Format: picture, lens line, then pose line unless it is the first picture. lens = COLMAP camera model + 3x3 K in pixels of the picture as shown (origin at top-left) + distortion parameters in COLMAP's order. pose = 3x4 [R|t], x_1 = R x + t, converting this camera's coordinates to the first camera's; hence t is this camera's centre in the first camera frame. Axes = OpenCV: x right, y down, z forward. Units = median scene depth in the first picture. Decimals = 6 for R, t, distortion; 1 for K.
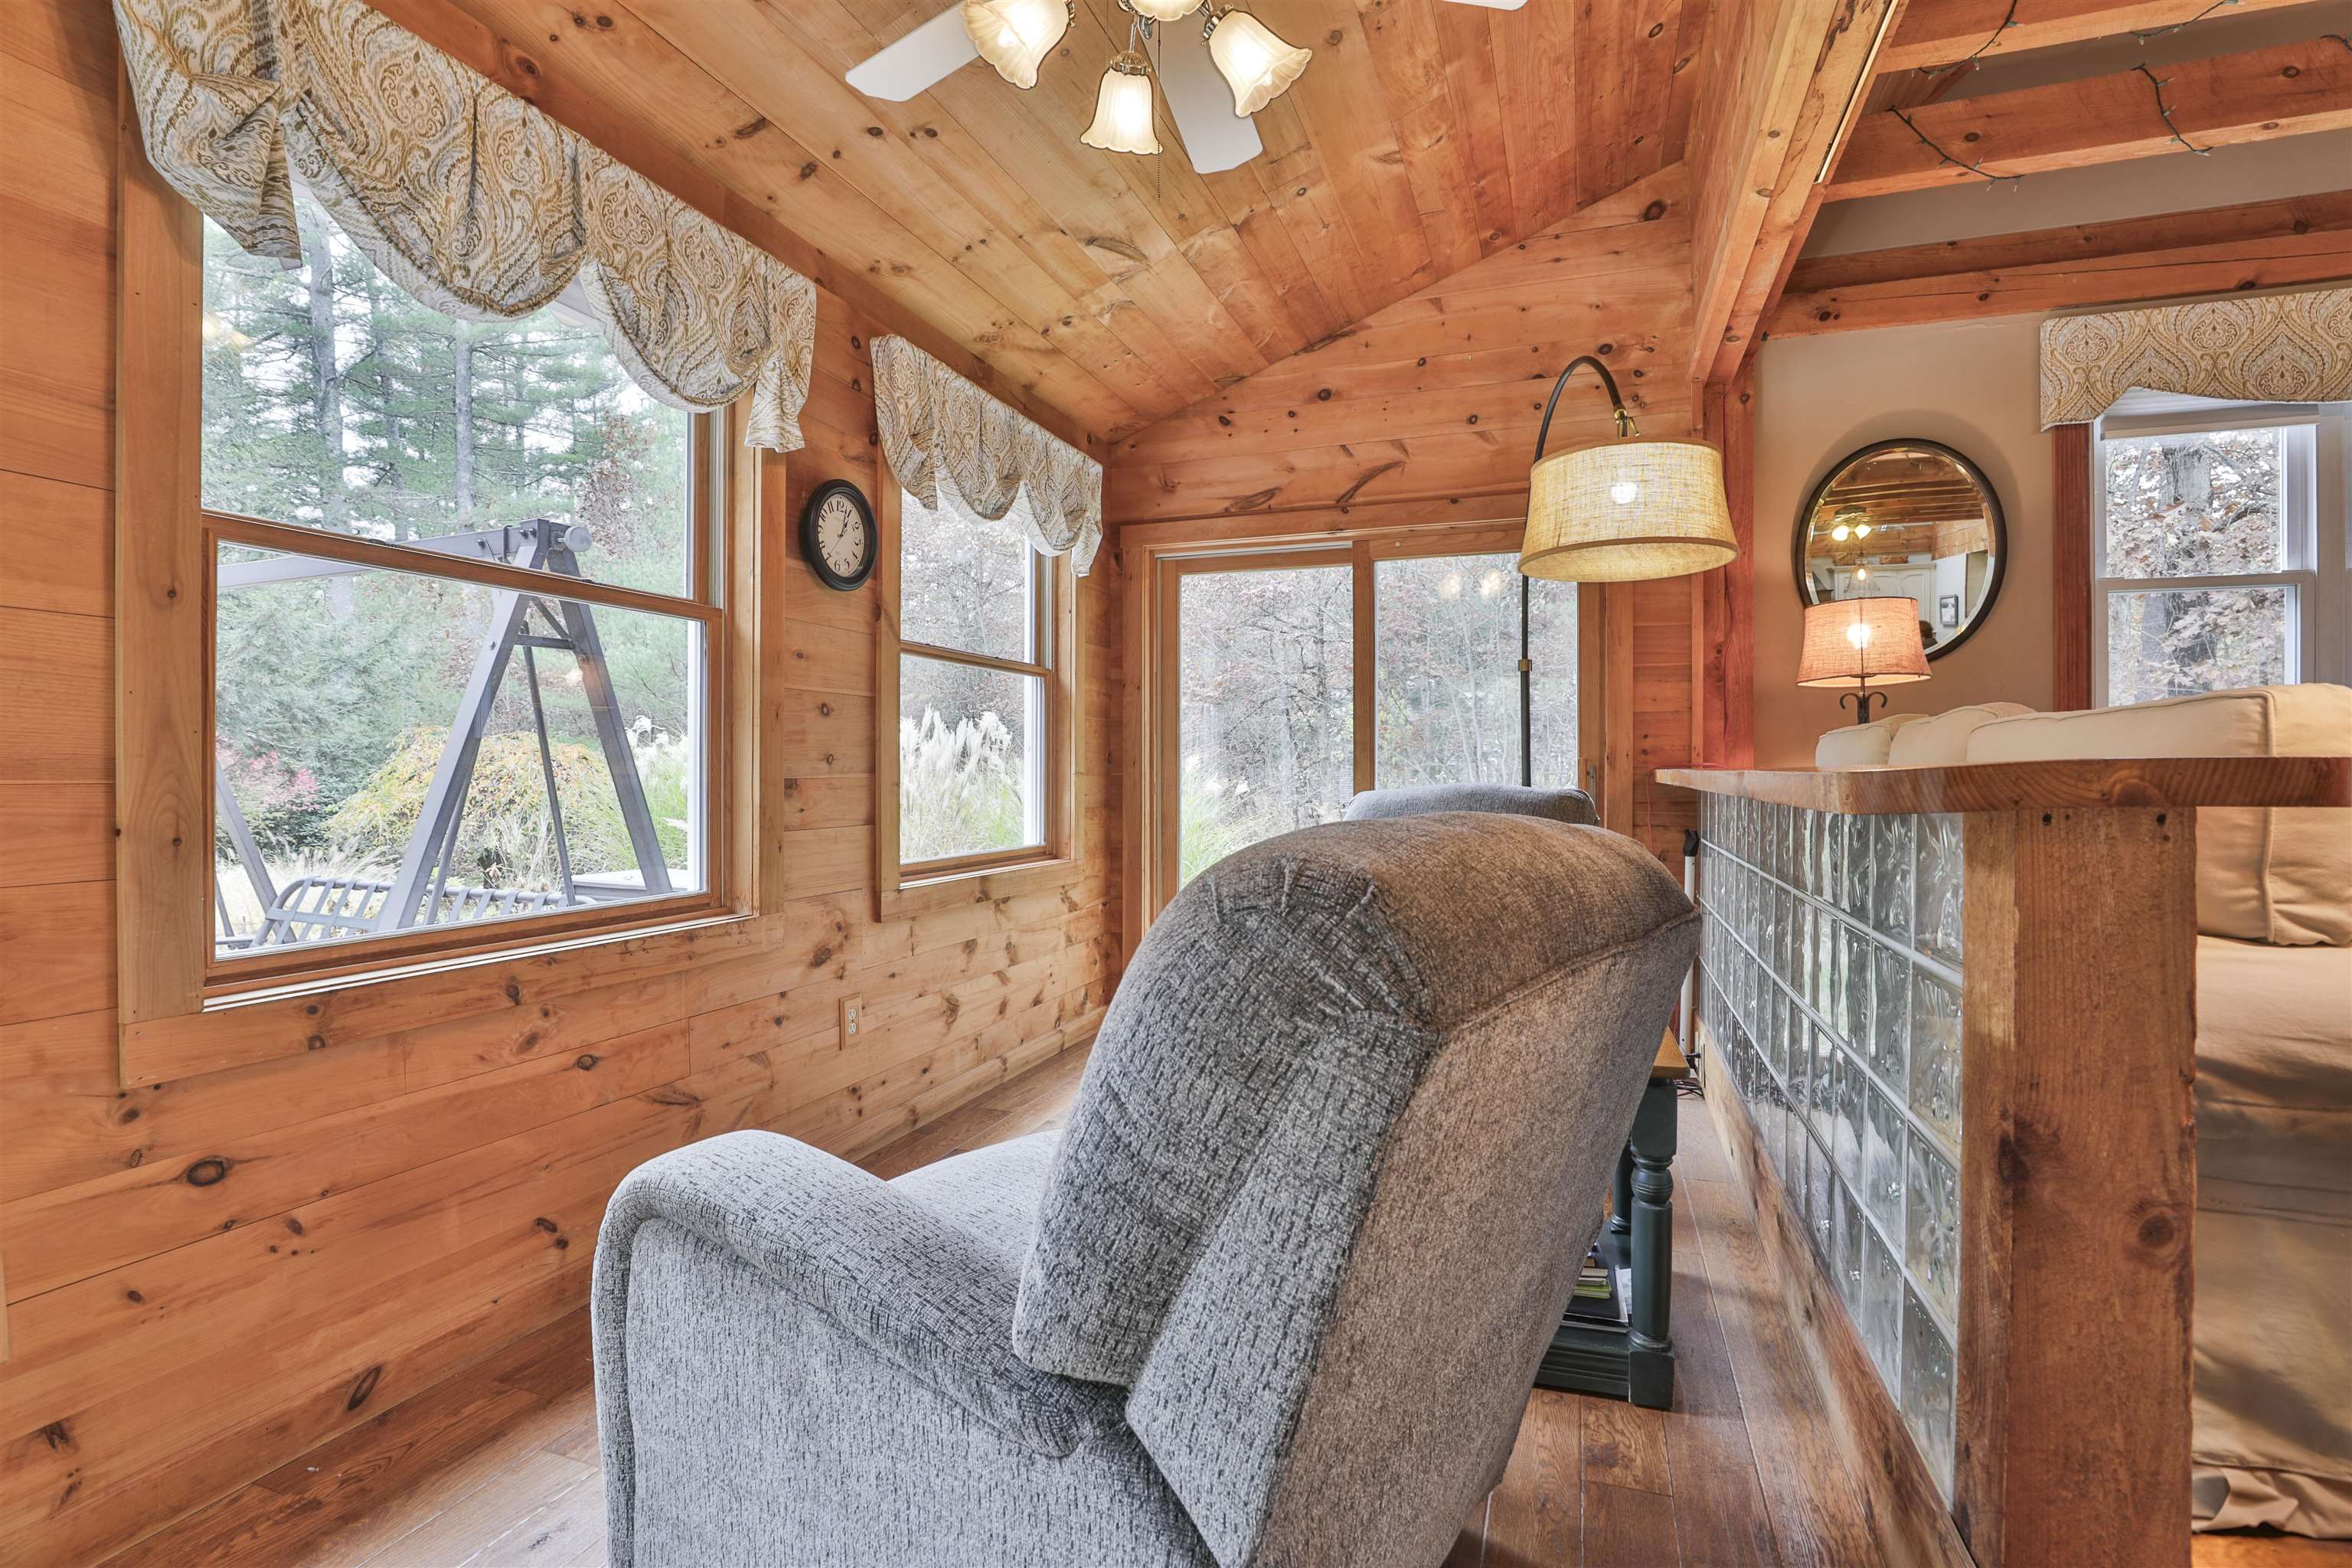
lens RADIAL K [[1064.0, 0, 1176.0], [0, 1064.0, 784.0], [0, 0, 1]] dist [-0.048237, 0.012887]
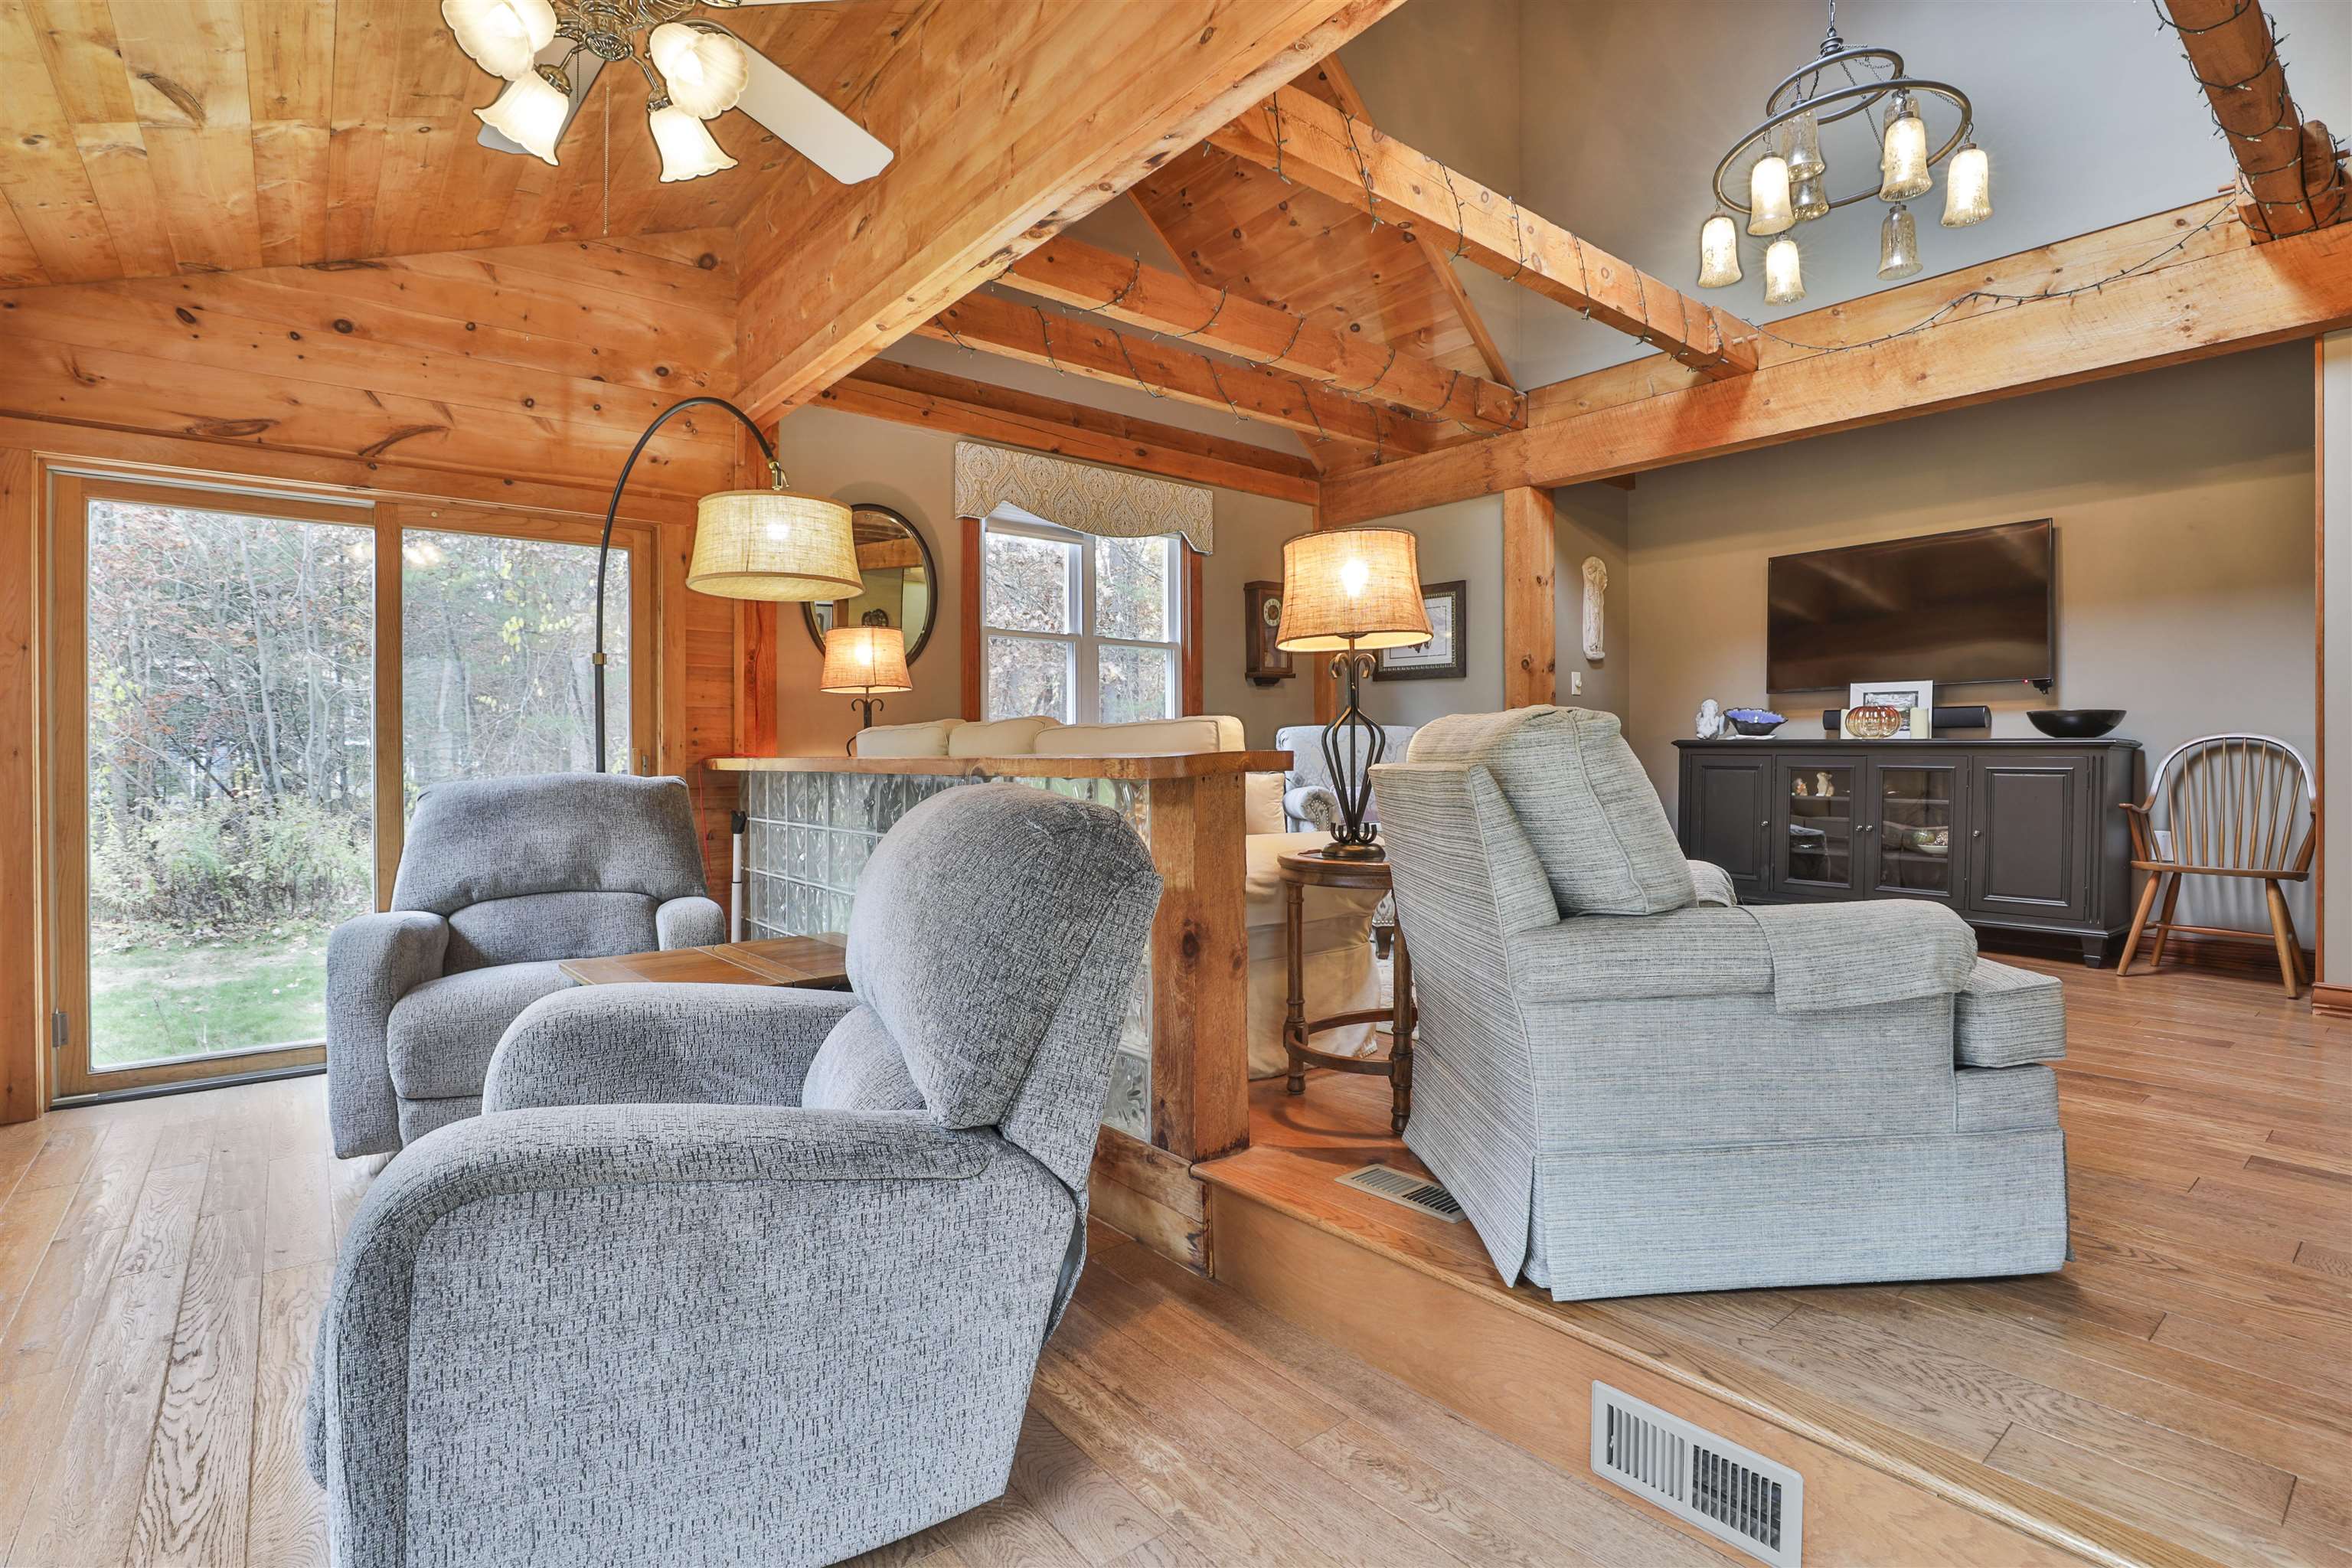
lens RADIAL K [[1114.3, 0, 1167.1], [0, 1114.3, 779.6], [0, 0, 1]] dist [-0.059628, 0.015225]
pose [[0.520933, -0.017254, 0.853423, -0.299444], [0.013965, 0.999834, 0.011690, 0.001541], [-0.853484, 0.005828, 0.521087, -0.034289]]
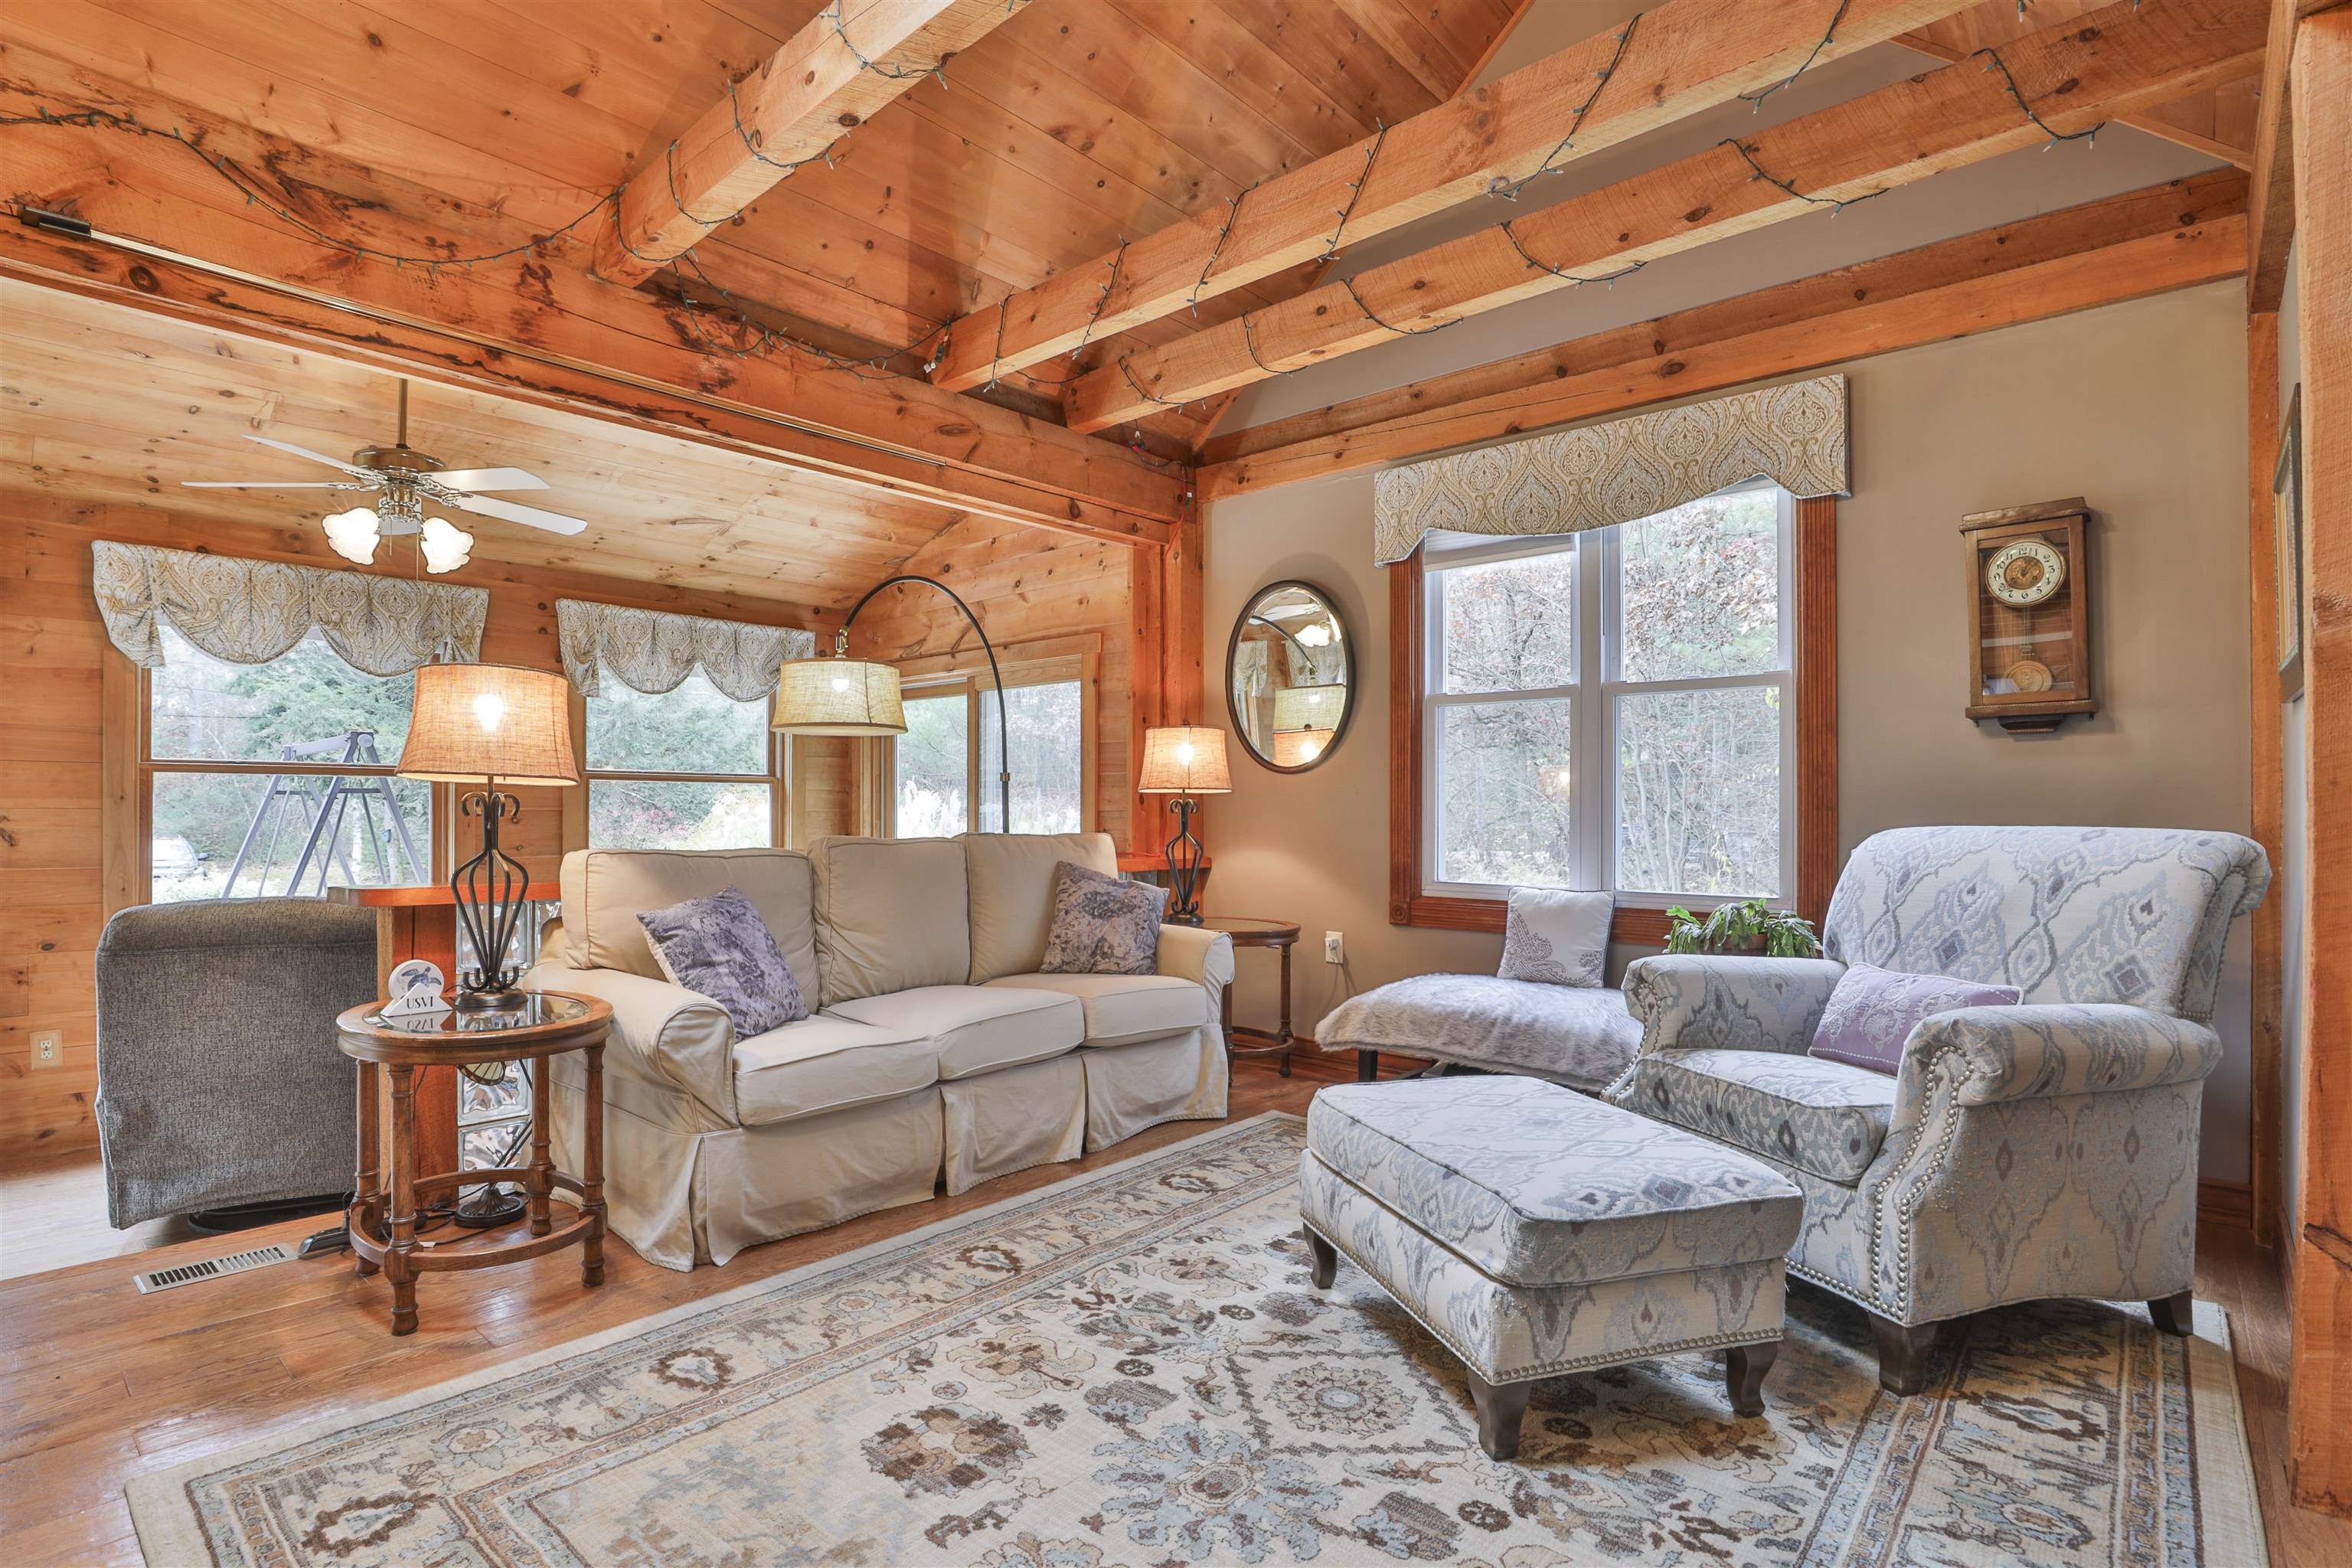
lens RADIAL K [[1116.6, 0, 1140.3], [0, 1116.6, 805.5], [0, 0, 1]] dist [-0.058504, 0.016592]
pose [[0.921852, 0.002493, -0.387533, 1.032704], [-0.008862, 0.999853, -0.014649, -0.055346], [0.387440, 0.016939, 0.921739, -0.227912]]
